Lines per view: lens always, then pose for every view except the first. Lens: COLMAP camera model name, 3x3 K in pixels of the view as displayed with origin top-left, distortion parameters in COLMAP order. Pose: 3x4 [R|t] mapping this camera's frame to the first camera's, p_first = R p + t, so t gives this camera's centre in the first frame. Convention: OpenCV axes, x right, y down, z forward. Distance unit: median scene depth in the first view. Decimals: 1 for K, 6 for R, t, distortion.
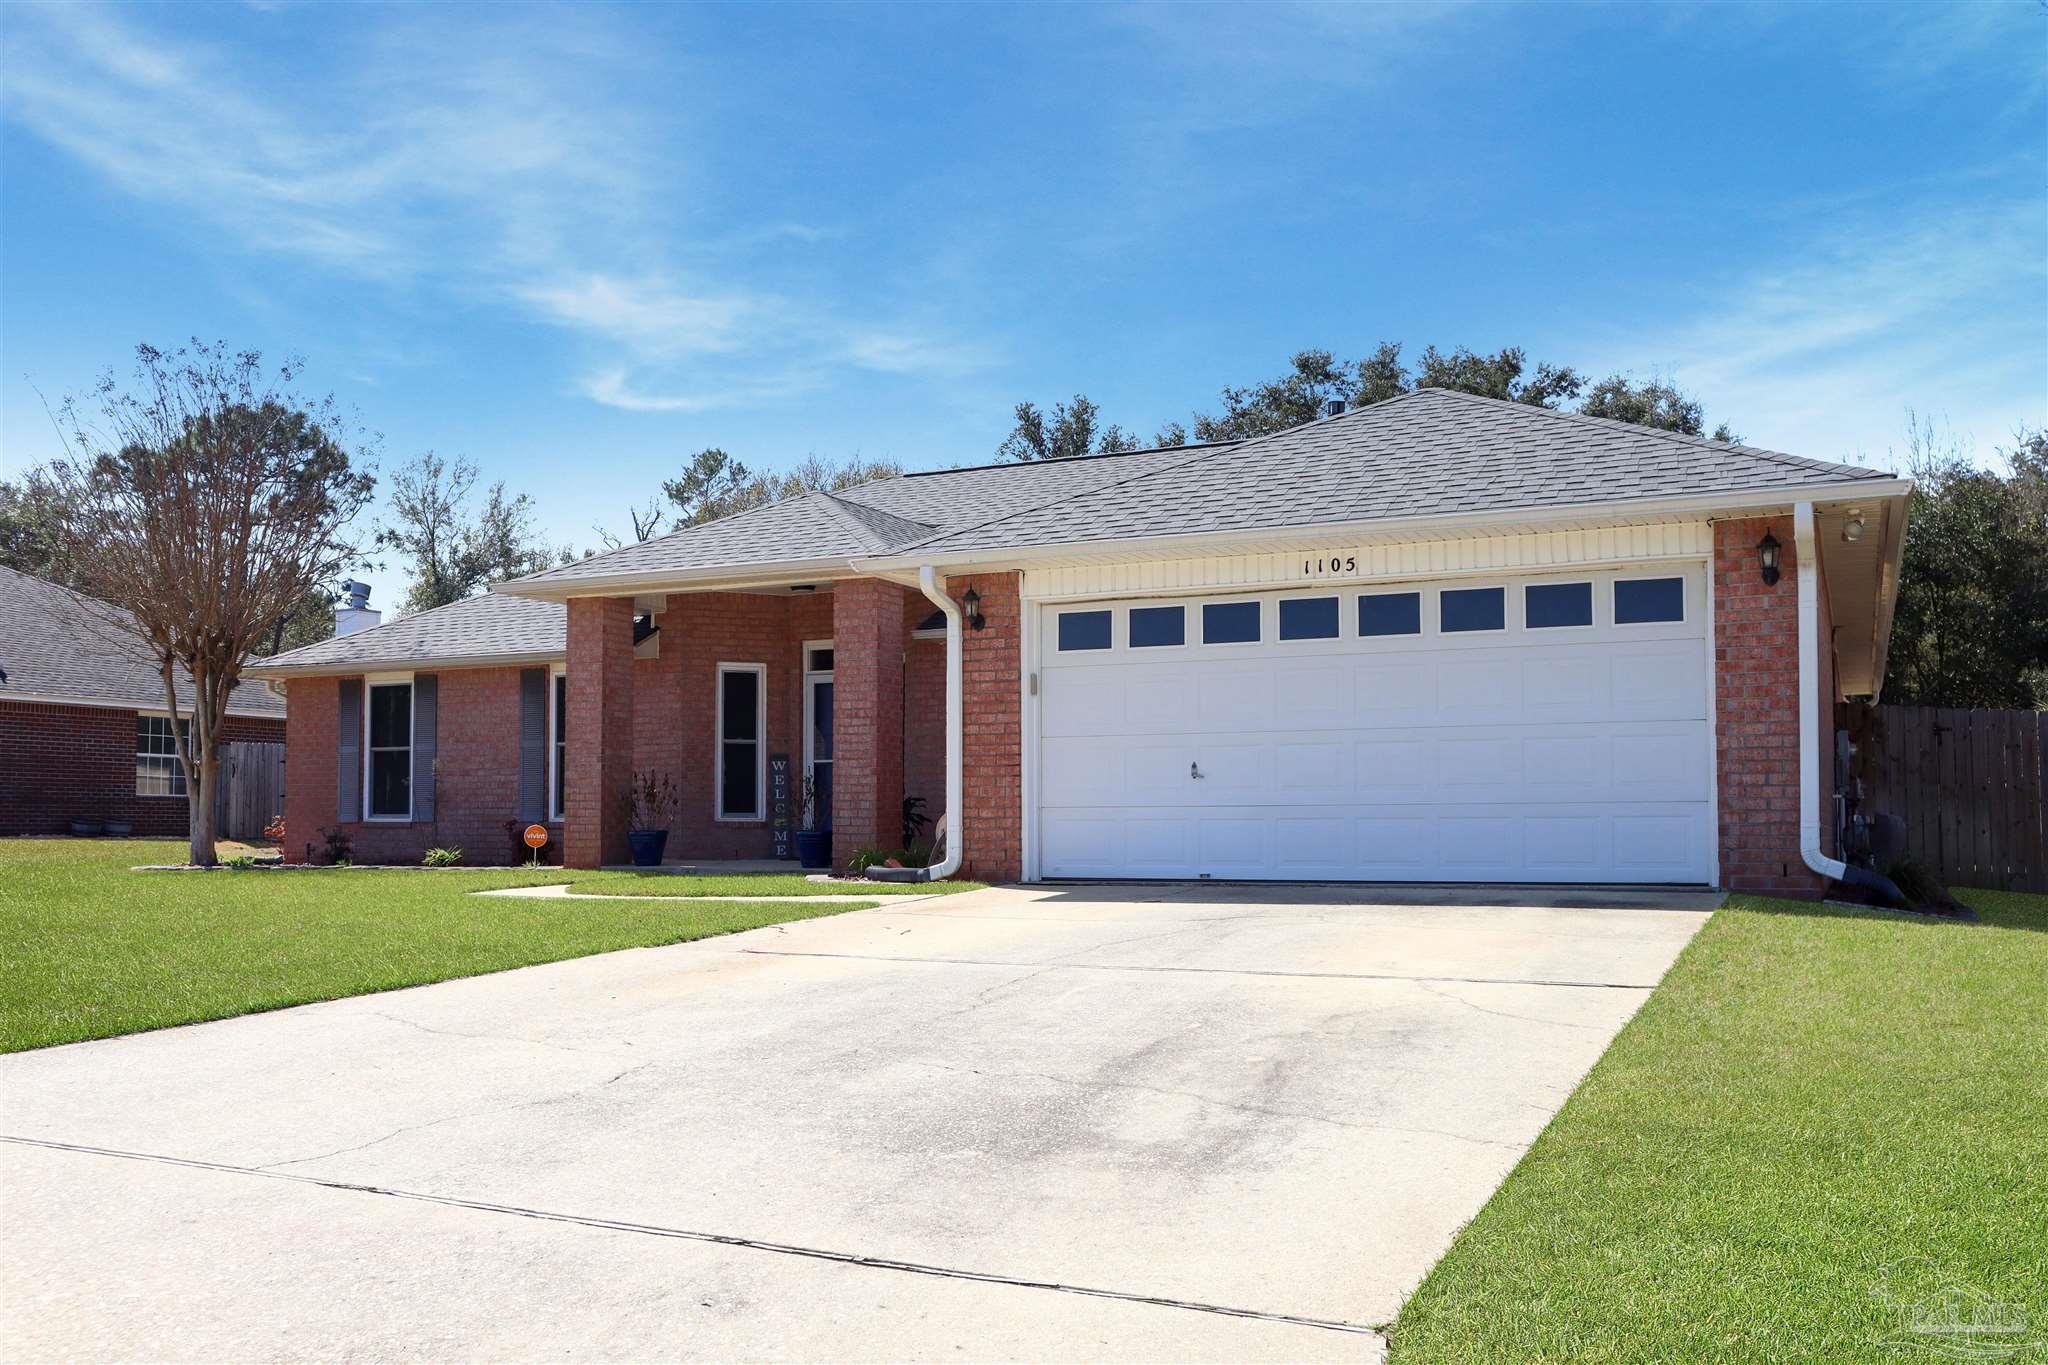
lens RADIAL K [[1749.7, 0, 1024.4], [0, 1749.7, 687.5], [0, 0, 1]] dist [-0.024296, 0.002012]
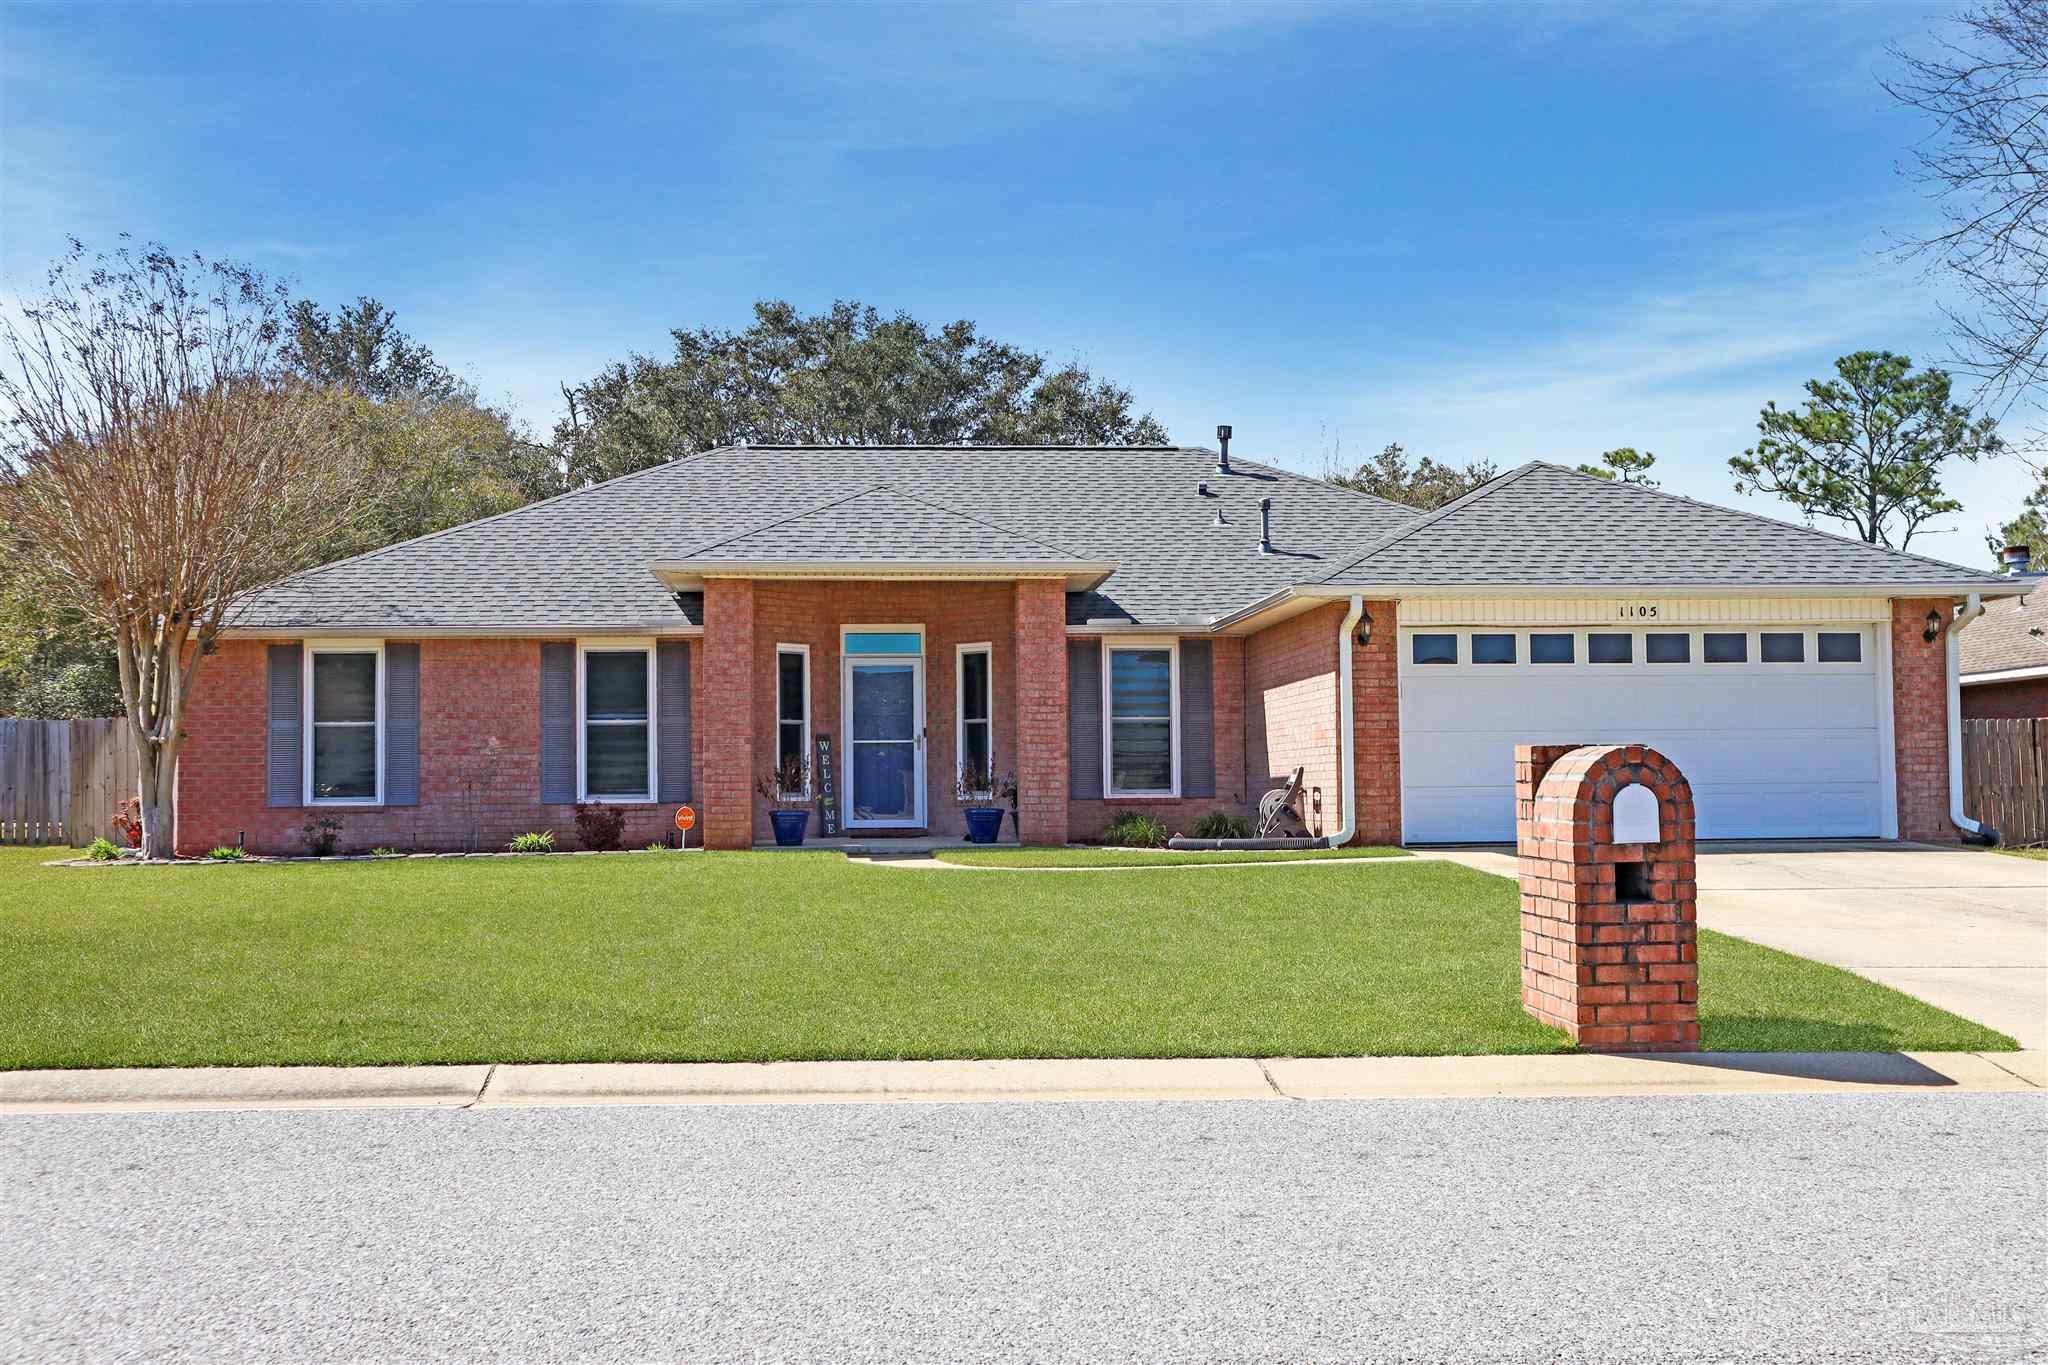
lens RADIAL K [[2096.0, 0, 1018.9], [0, 2096.0, 674.1], [0, 0, 1]] dist [0.032777, 0.000000]
pose [[0.860548, 0.022410, 0.508876, -1.004859], [-0.031856, 0.999444, 0.009858, -0.019566], [-0.508373, -0.024695, 0.860783, -0.167213]]
